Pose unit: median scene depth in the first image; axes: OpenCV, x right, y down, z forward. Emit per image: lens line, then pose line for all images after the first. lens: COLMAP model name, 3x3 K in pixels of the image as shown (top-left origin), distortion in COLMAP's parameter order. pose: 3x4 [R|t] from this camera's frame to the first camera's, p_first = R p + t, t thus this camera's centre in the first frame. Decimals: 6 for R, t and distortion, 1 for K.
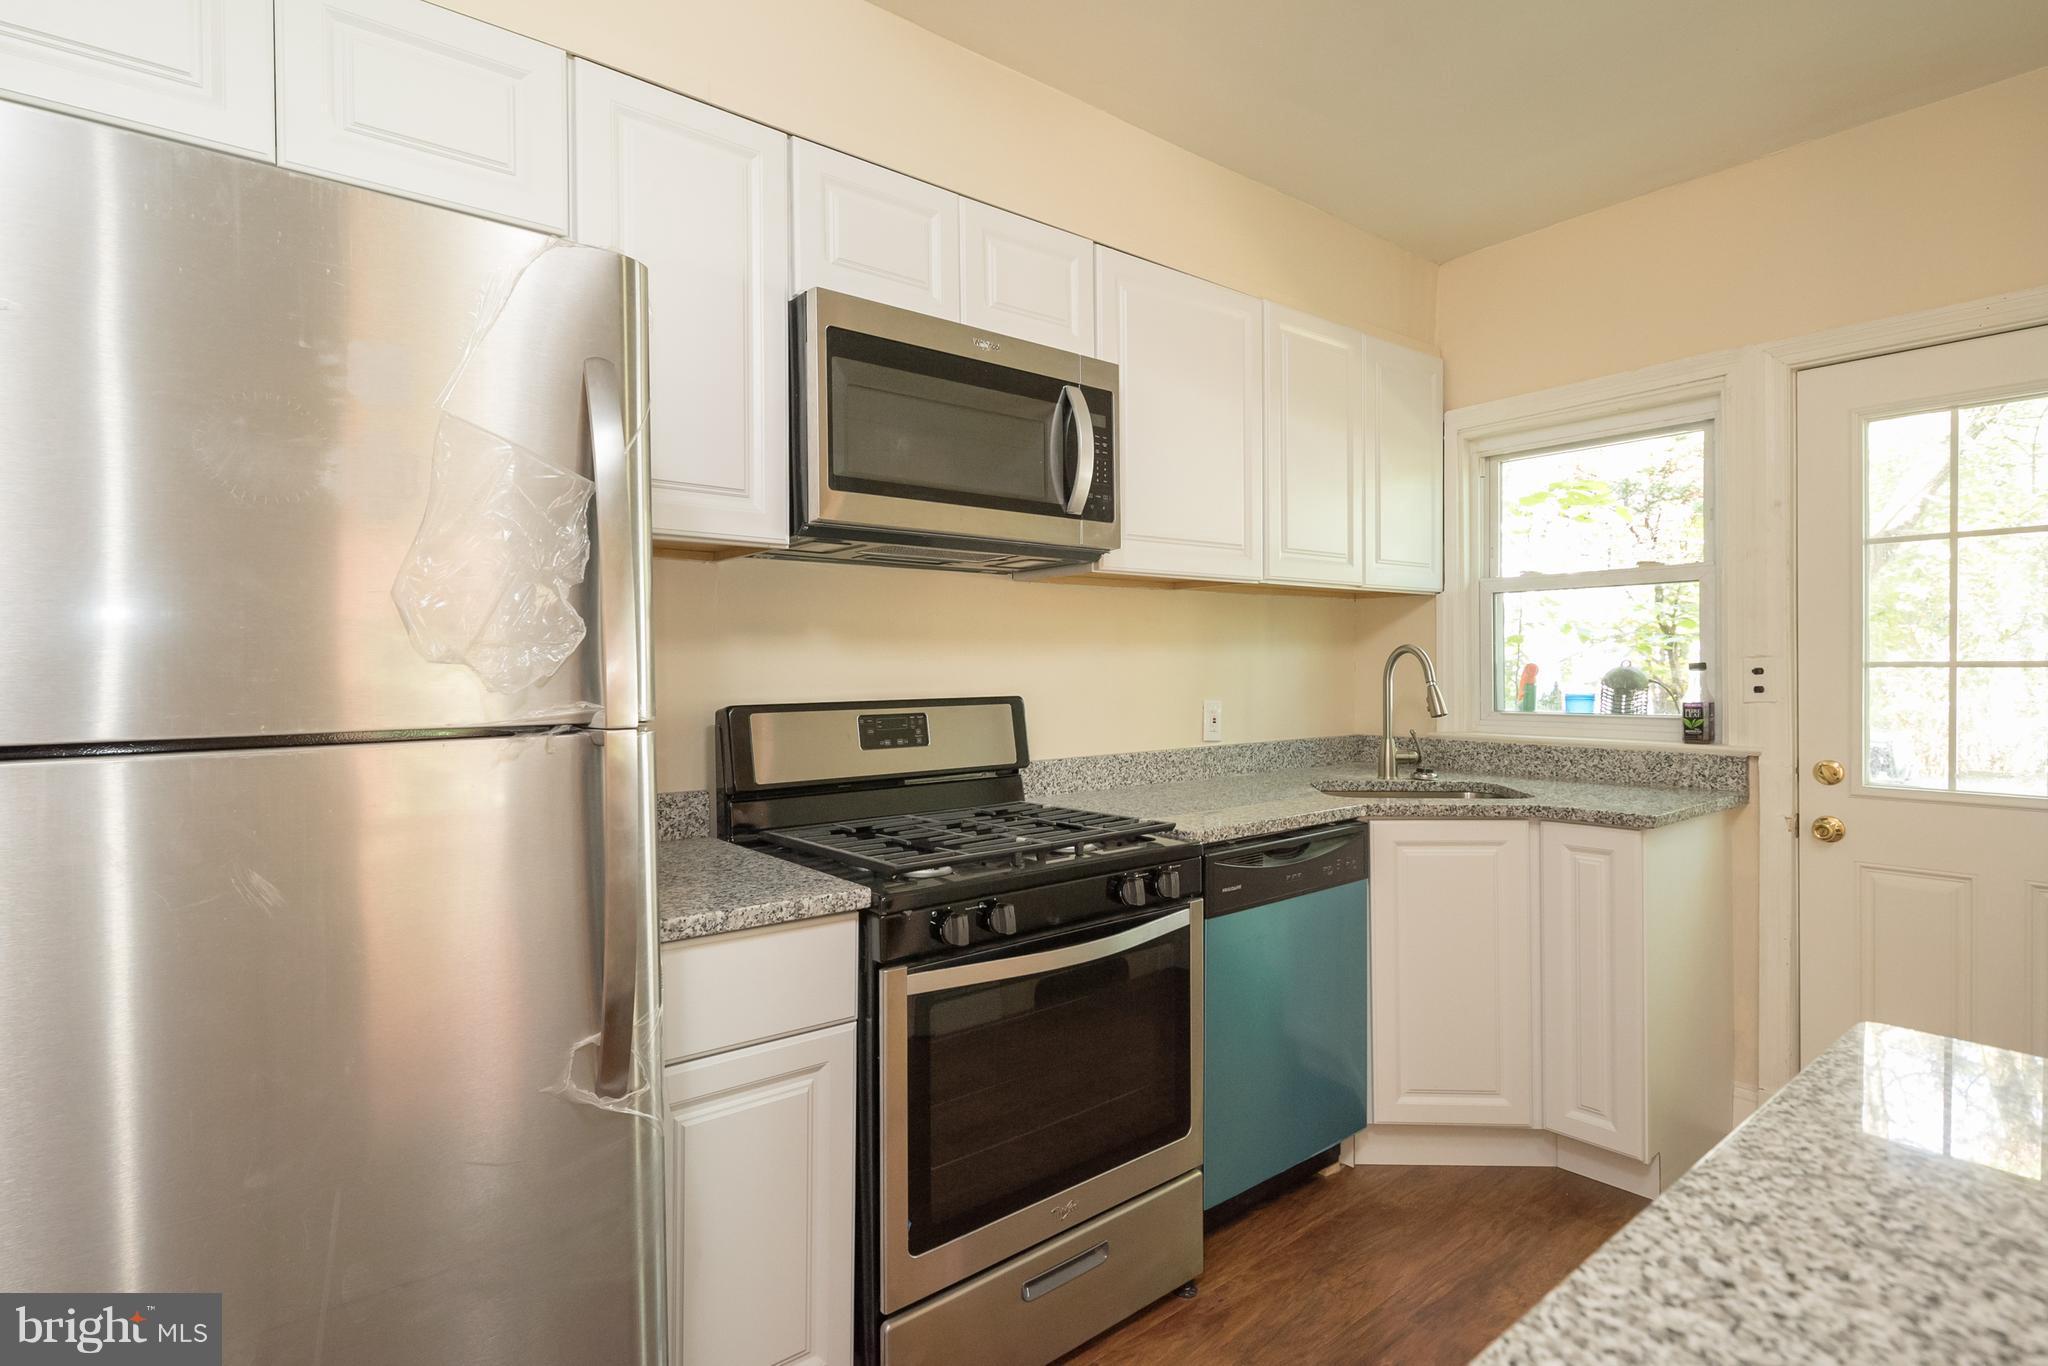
lens RADIAL K [[1019.2, 0, 1016.7], [0, 1019.2, 685.9], [0, 0, 1]] dist [0.004319, -0.001390]
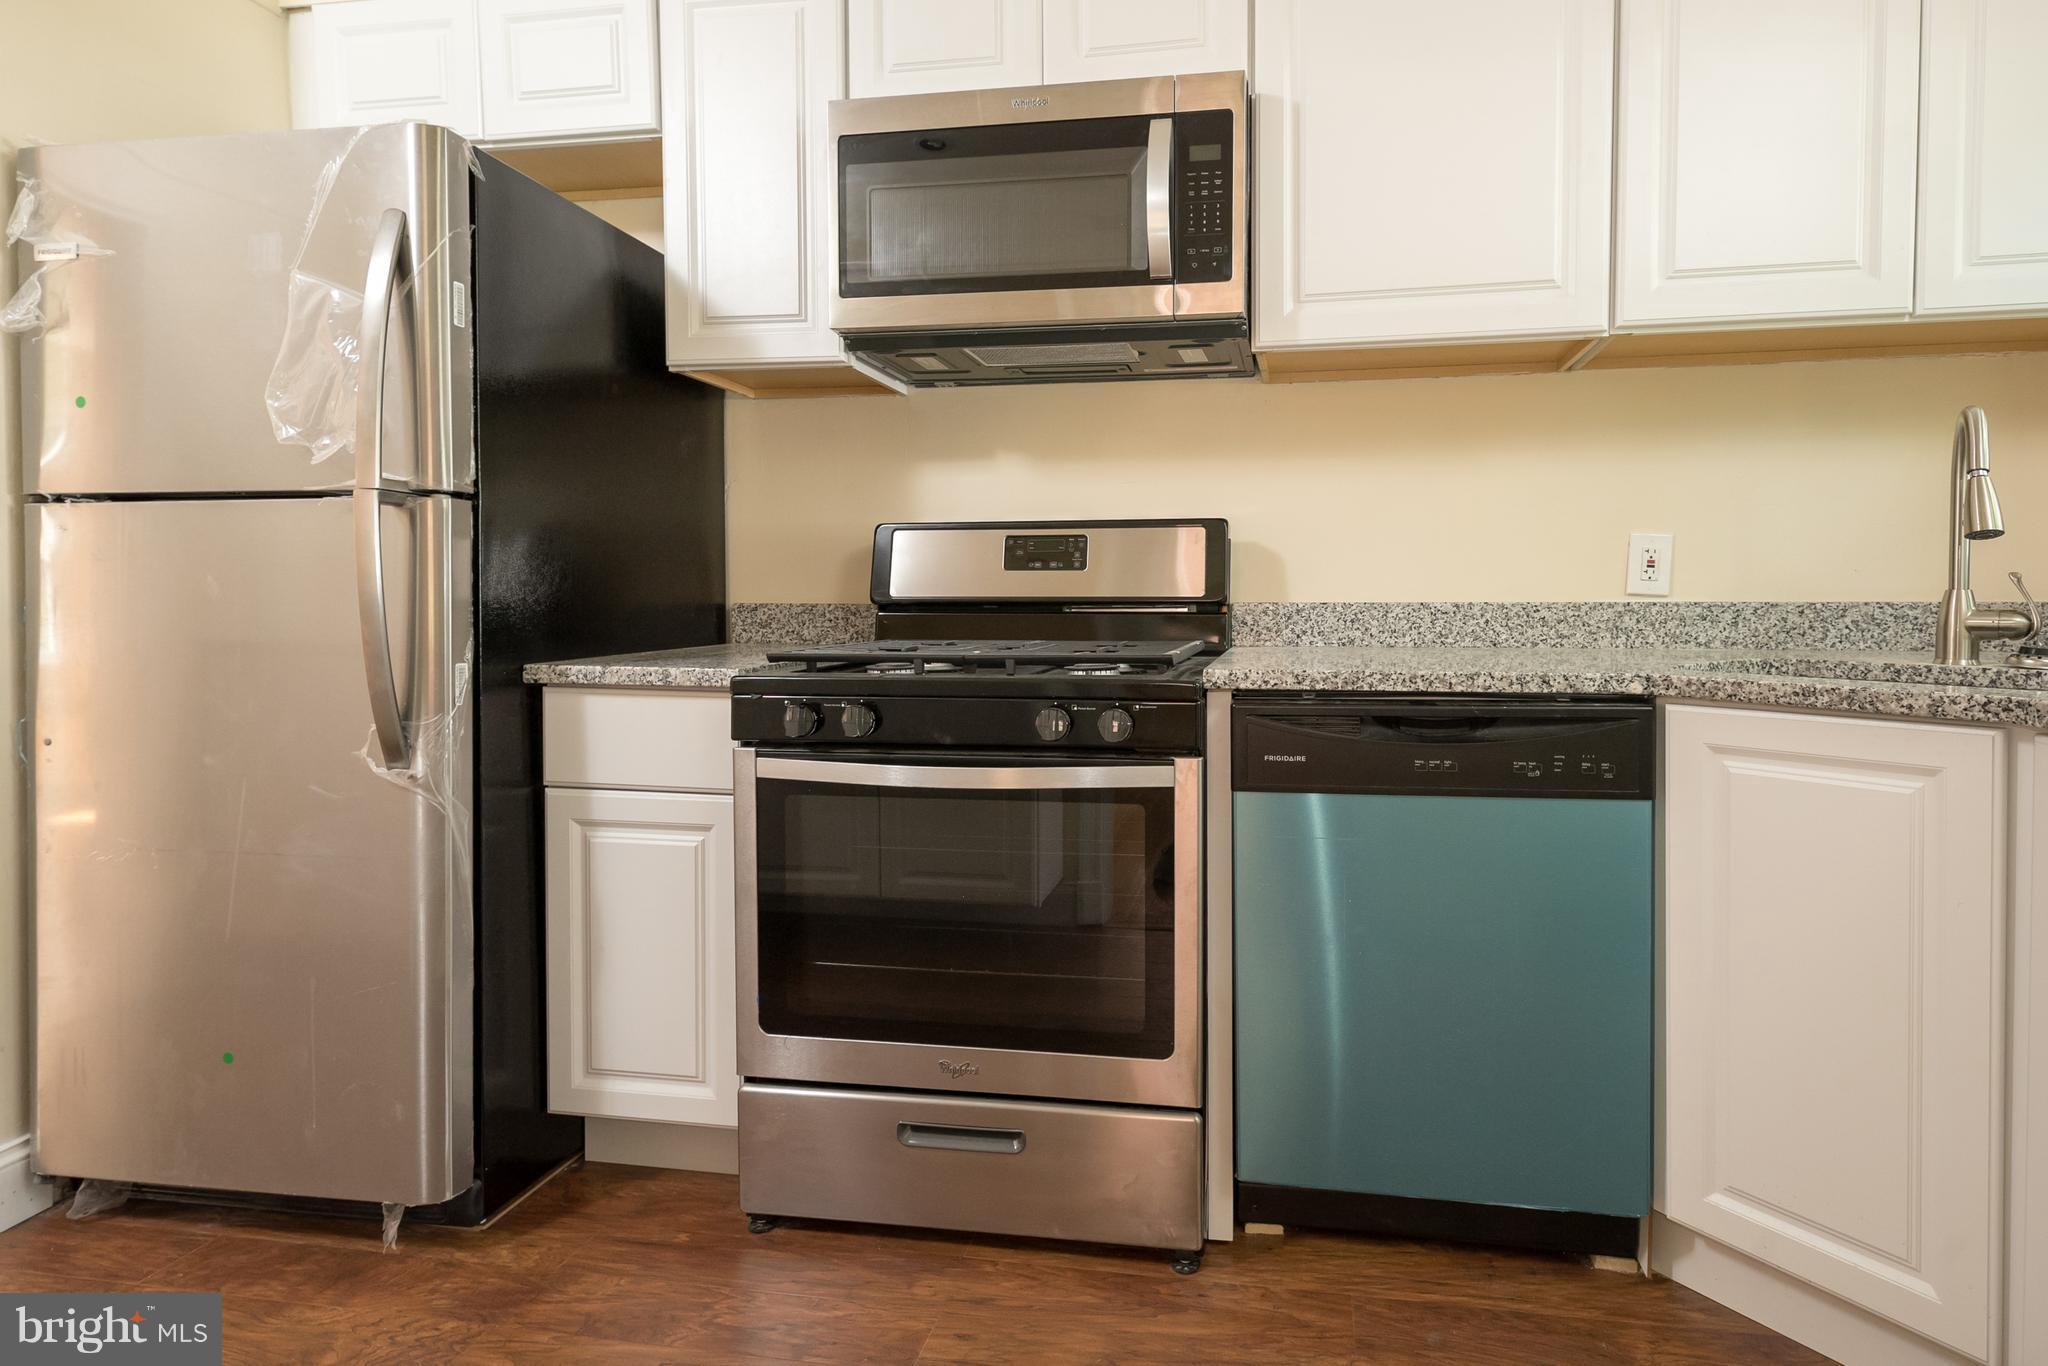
lens RADIAL K [[1019.2, 0, 1155.0], [0, 1019.2, 633.2], [0, 0, 1]] dist [0.004319, -0.001390]
pose [[0.672758, 0.035561, -0.739007, 0.651649], [-0.015079, 0.999296, 0.034358, 0.084771], [0.739709, -0.011971, 0.672821, 0.437272]]
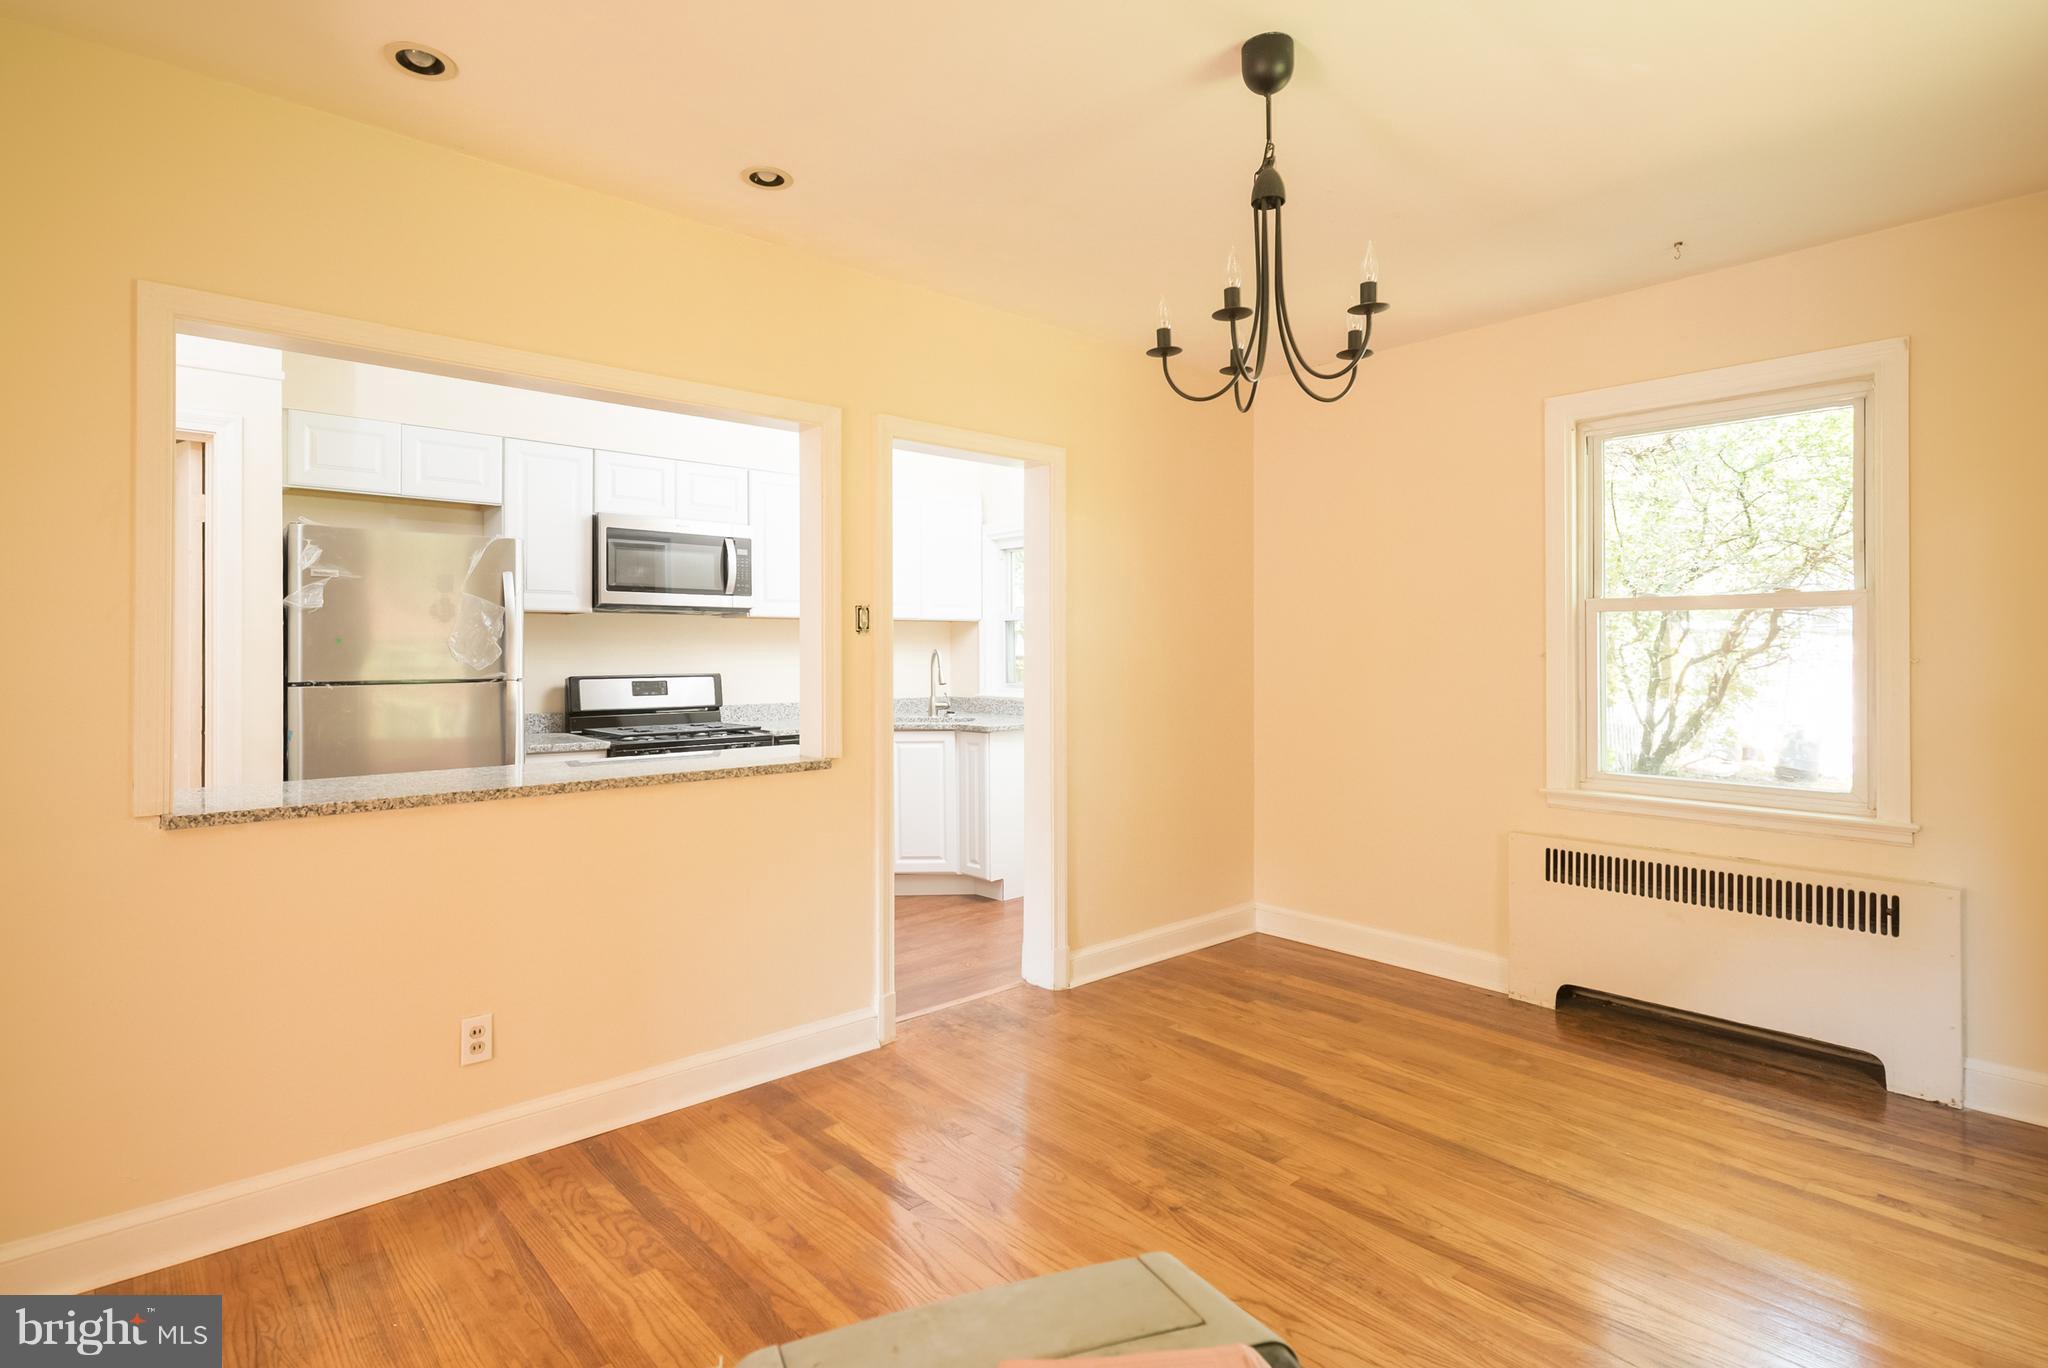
lens RADIAL K [[1019.2, 0, 1035.6], [0, 1019.2, 661.9], [0, 0, 1]] dist [0.004319, -0.001390]
pose [[0.998647, 0.004228, 0.051823, 0.616239], [-0.003849, 0.999965, -0.007425, -0.001020], [-0.051852, 0.007216, 0.998629, -1.300911]]
